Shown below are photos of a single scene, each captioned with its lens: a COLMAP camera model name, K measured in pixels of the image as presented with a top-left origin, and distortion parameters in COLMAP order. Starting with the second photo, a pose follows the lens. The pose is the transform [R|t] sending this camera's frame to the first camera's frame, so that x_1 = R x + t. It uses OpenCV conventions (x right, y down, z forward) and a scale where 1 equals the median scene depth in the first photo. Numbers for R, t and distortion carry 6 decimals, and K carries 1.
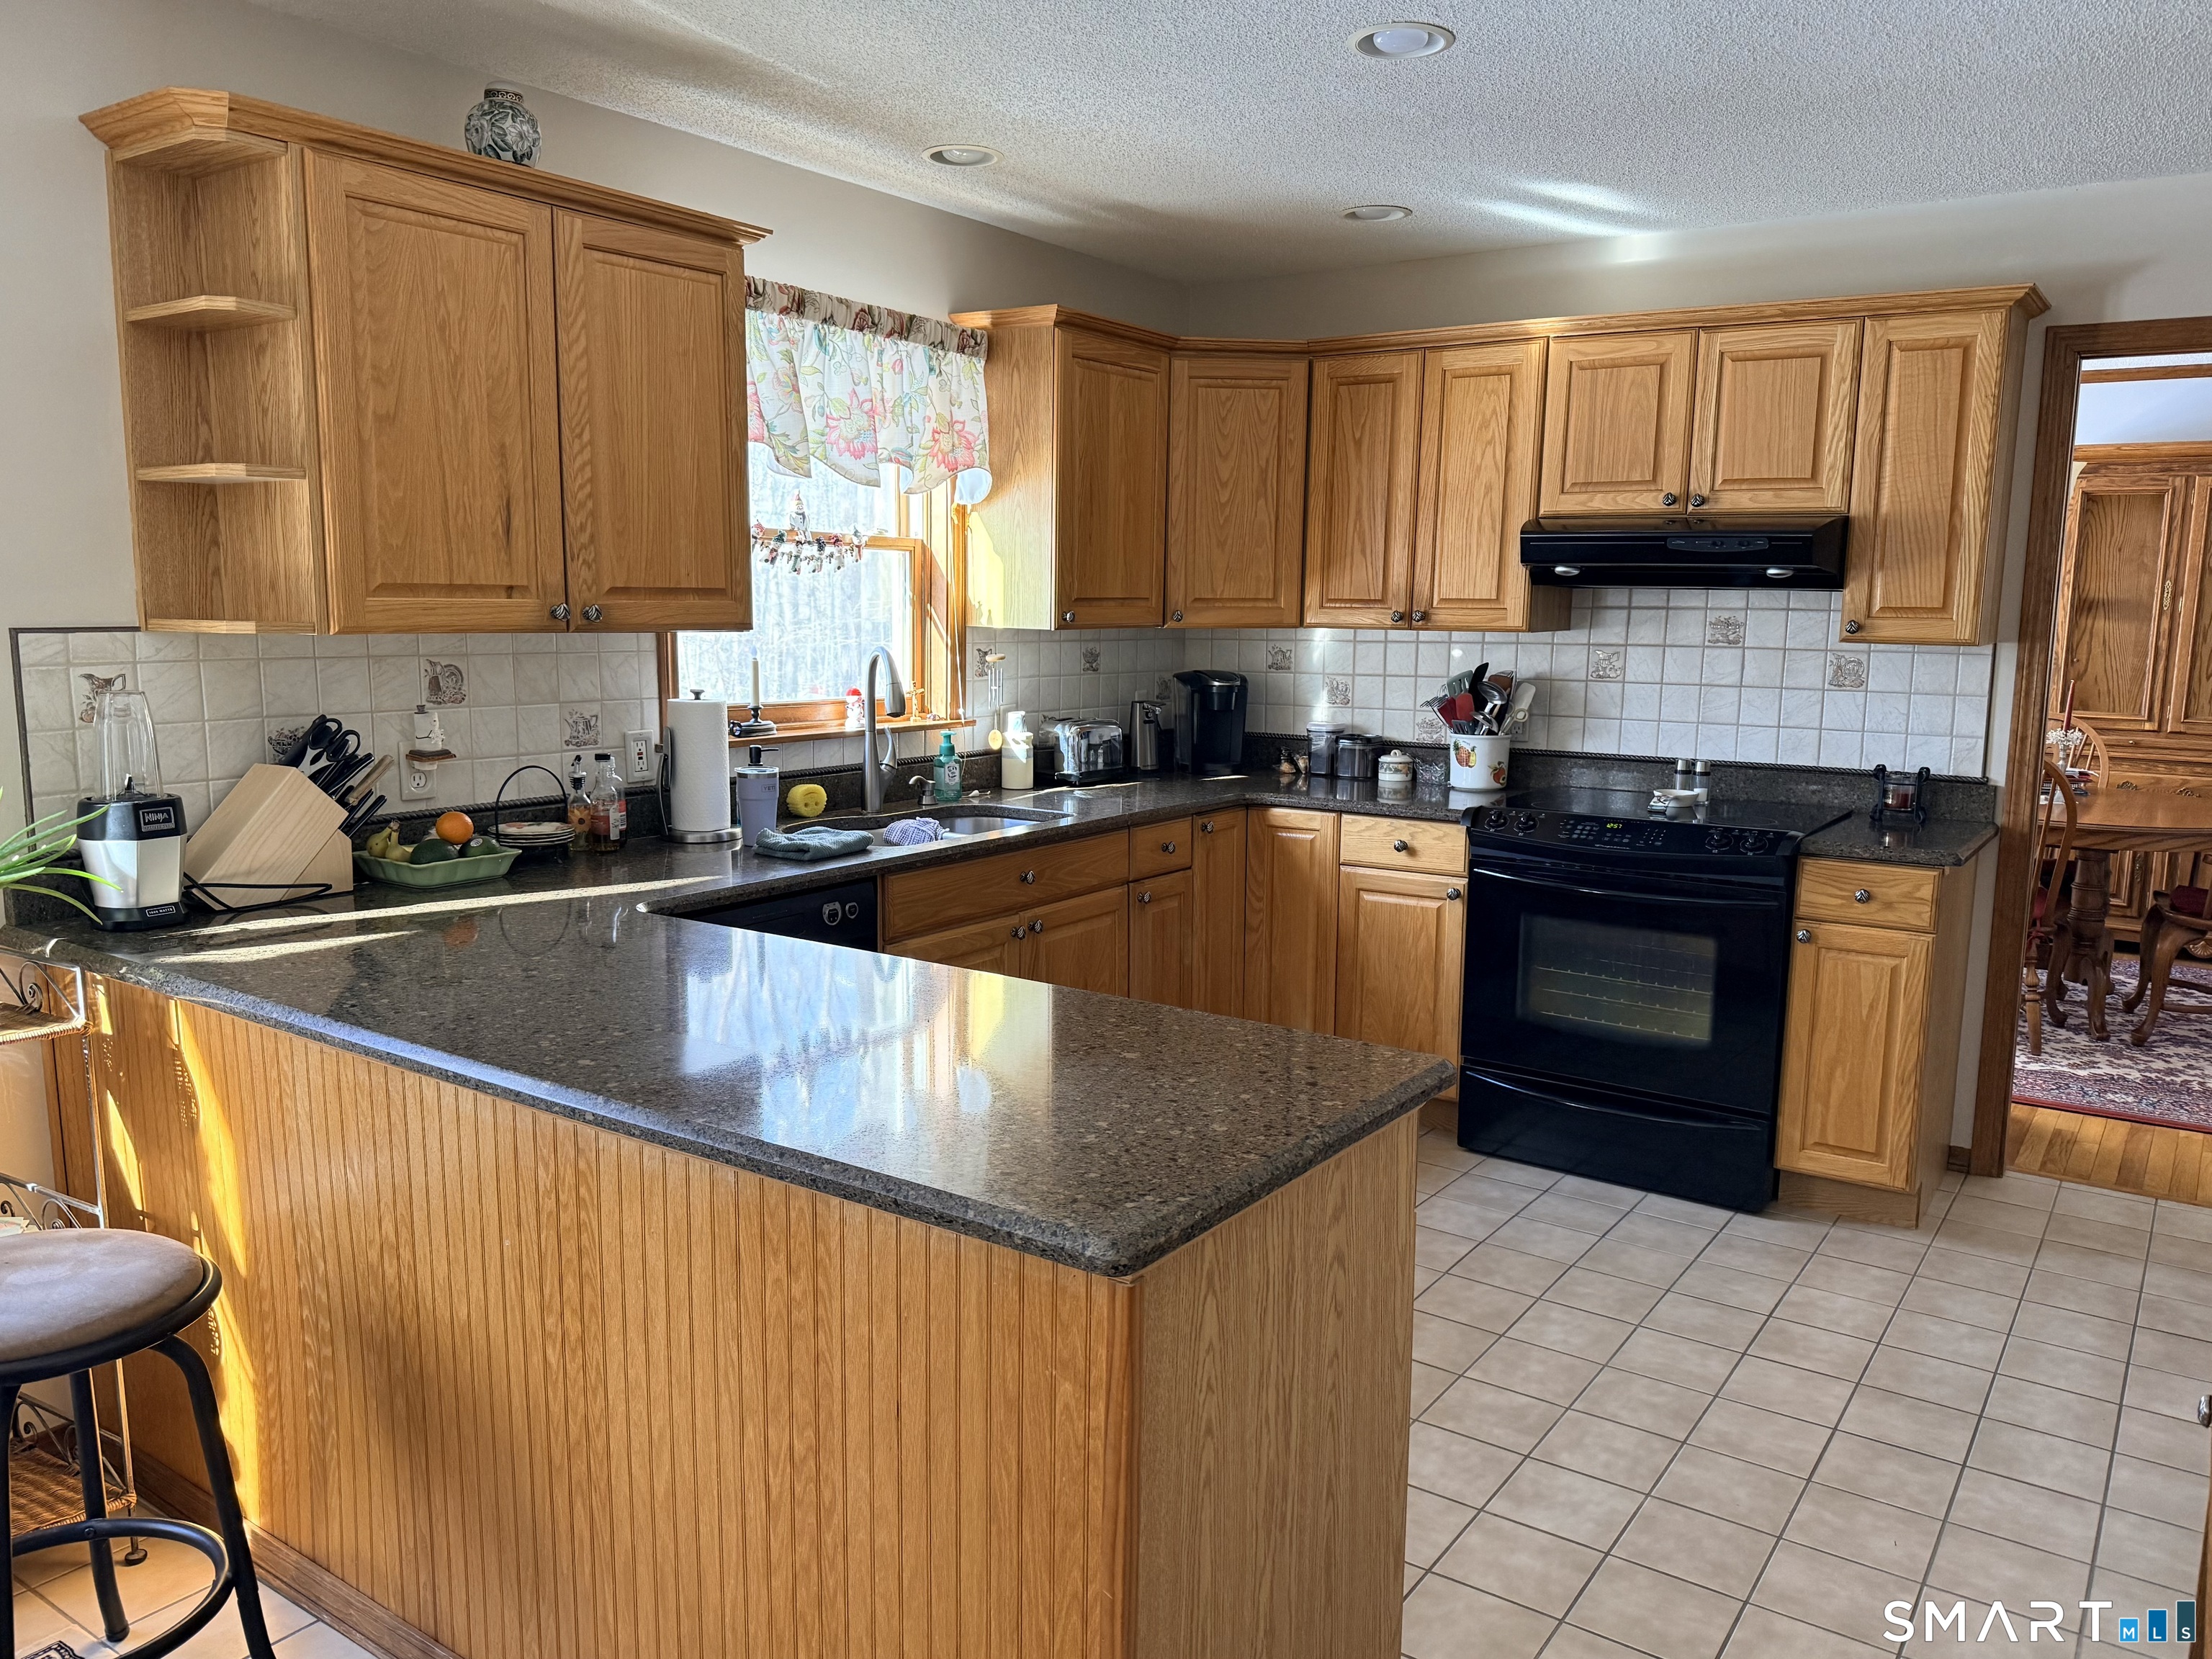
lens RADIAL K [[1633.7, 0, 1102.4], [0, 1633.7, 850.6], [0, 0, 1]] dist [0.004534, -0.005243]
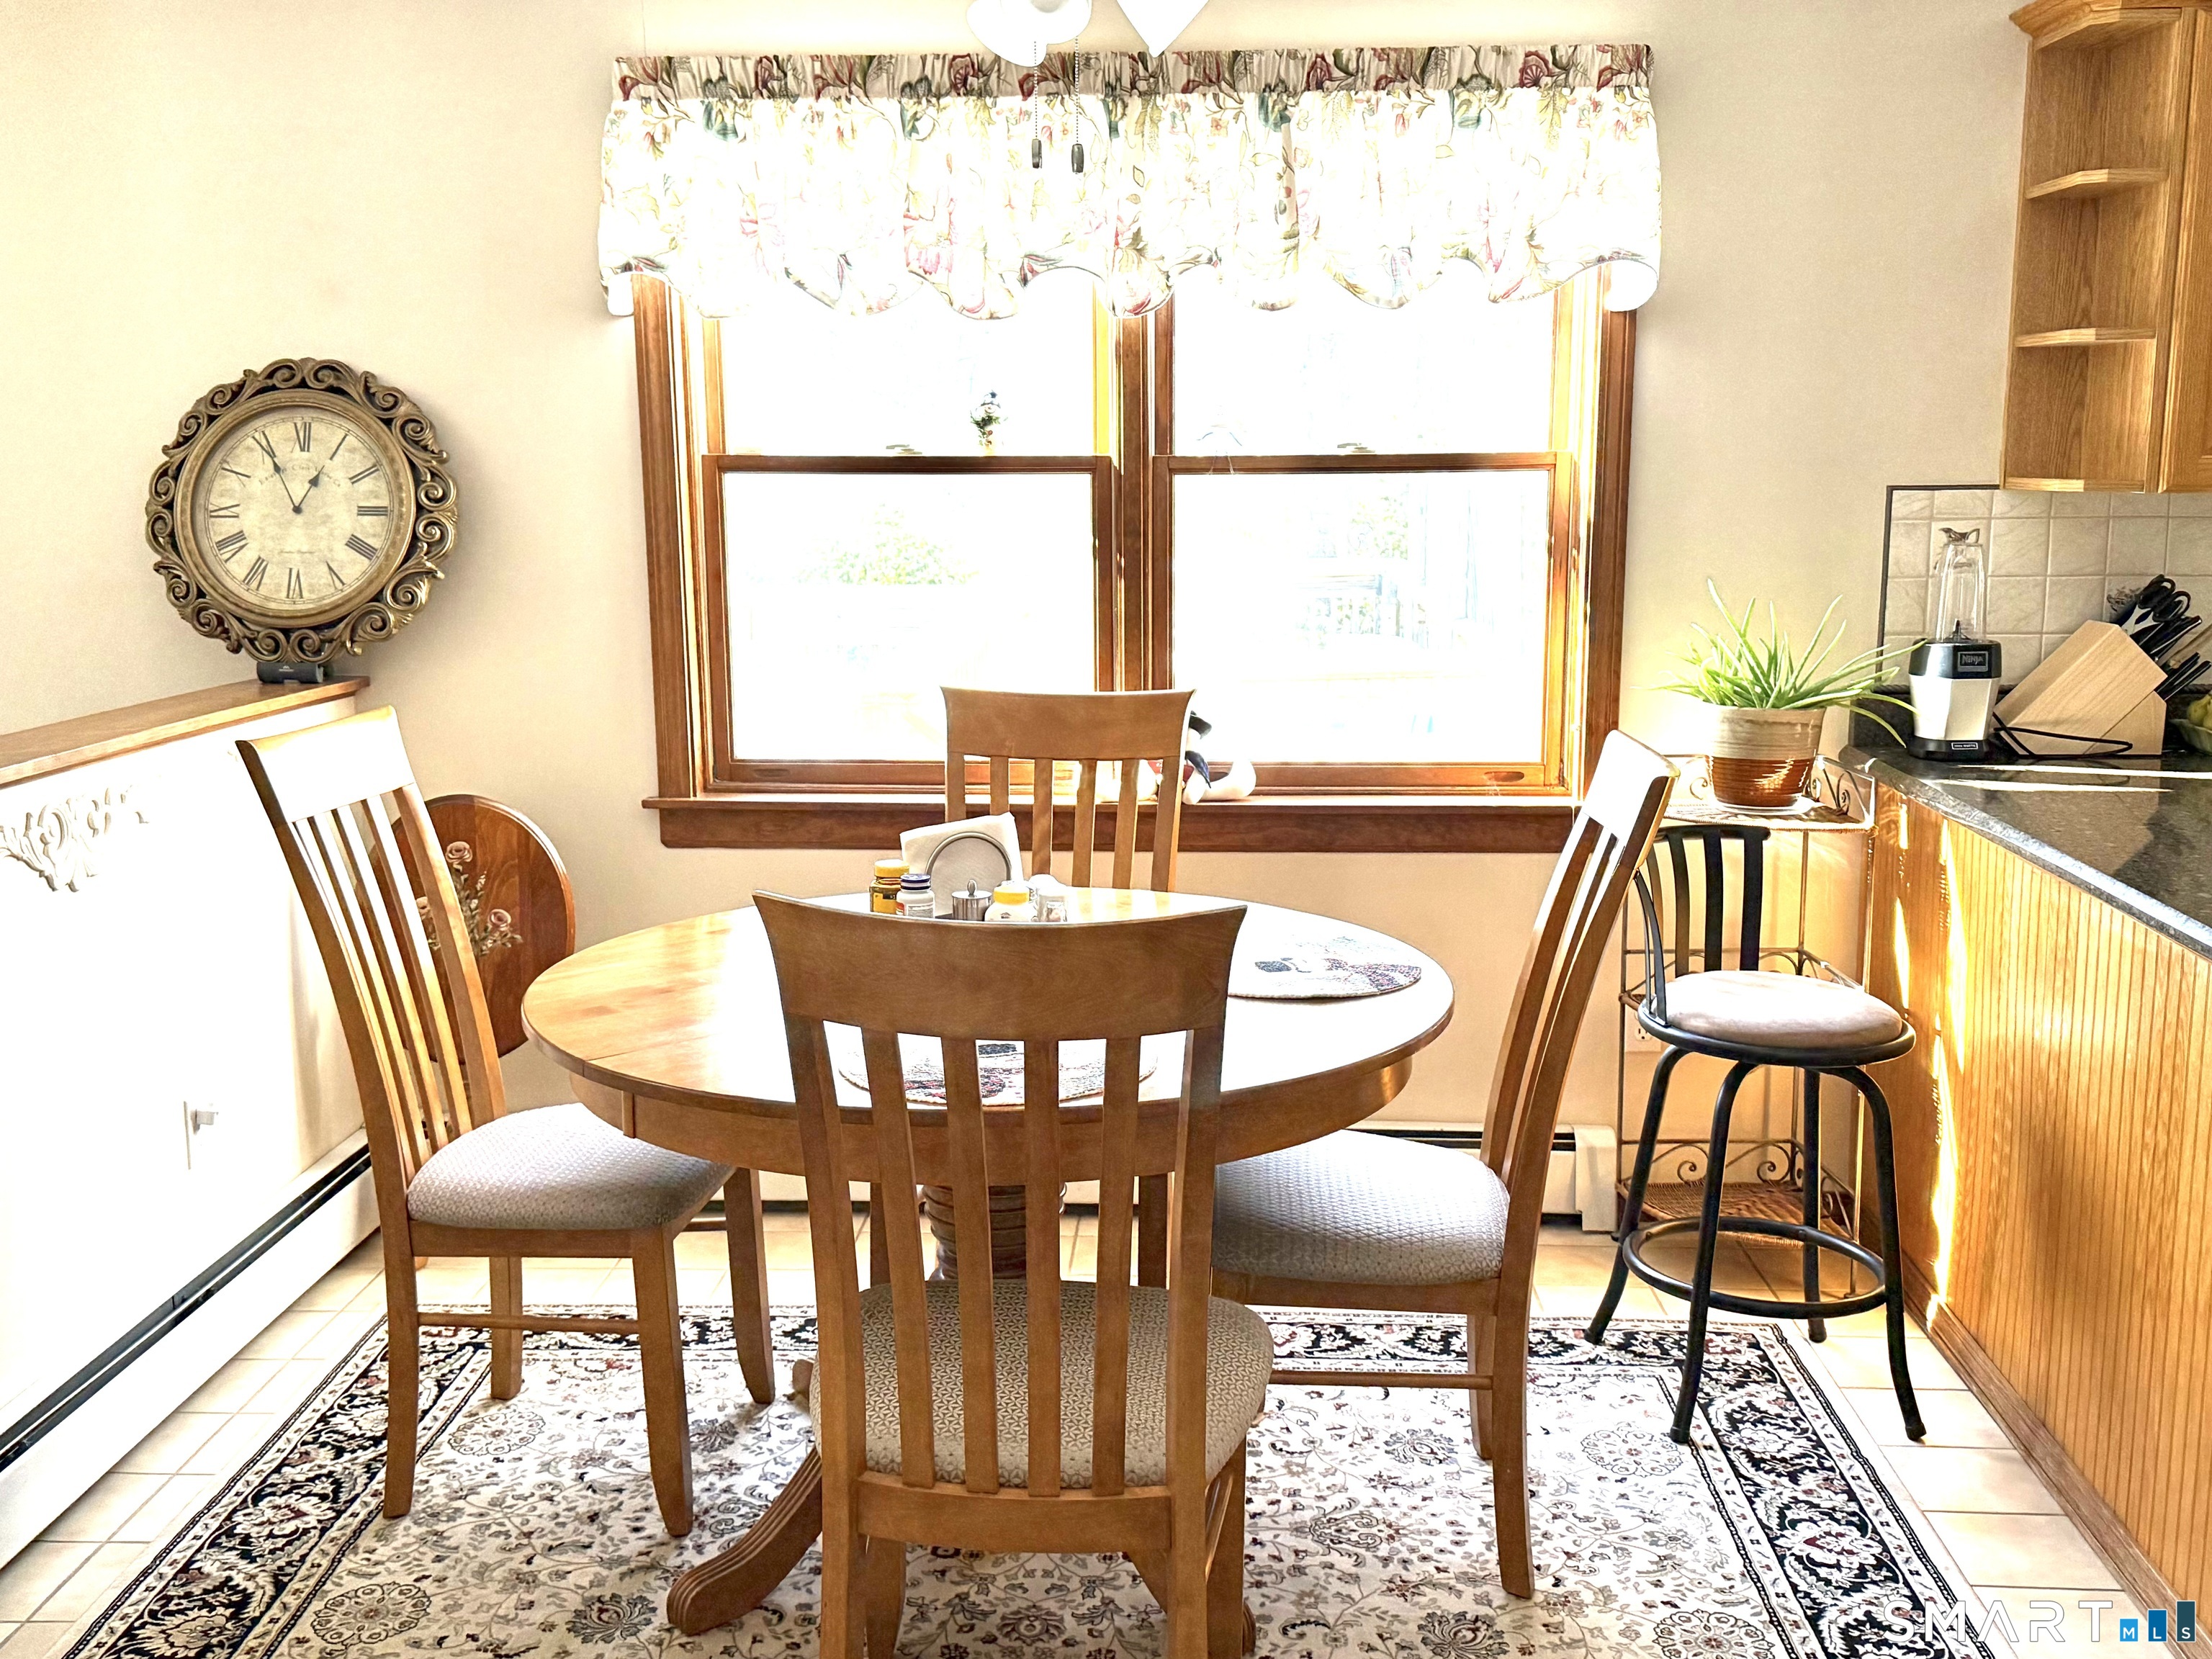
lens RADIAL K [[2238.0, 0, 1102.6], [0, 2238.0, 831.3], [0, 0, 1]] dist [-0.021803, 0.000000]
pose [[0.529081, 0.129649, -0.838609, 0.361495], [-0.114005, 0.990160, 0.081153, 0.036897], [0.840878, 0.052669, 0.538655, -0.272469]]
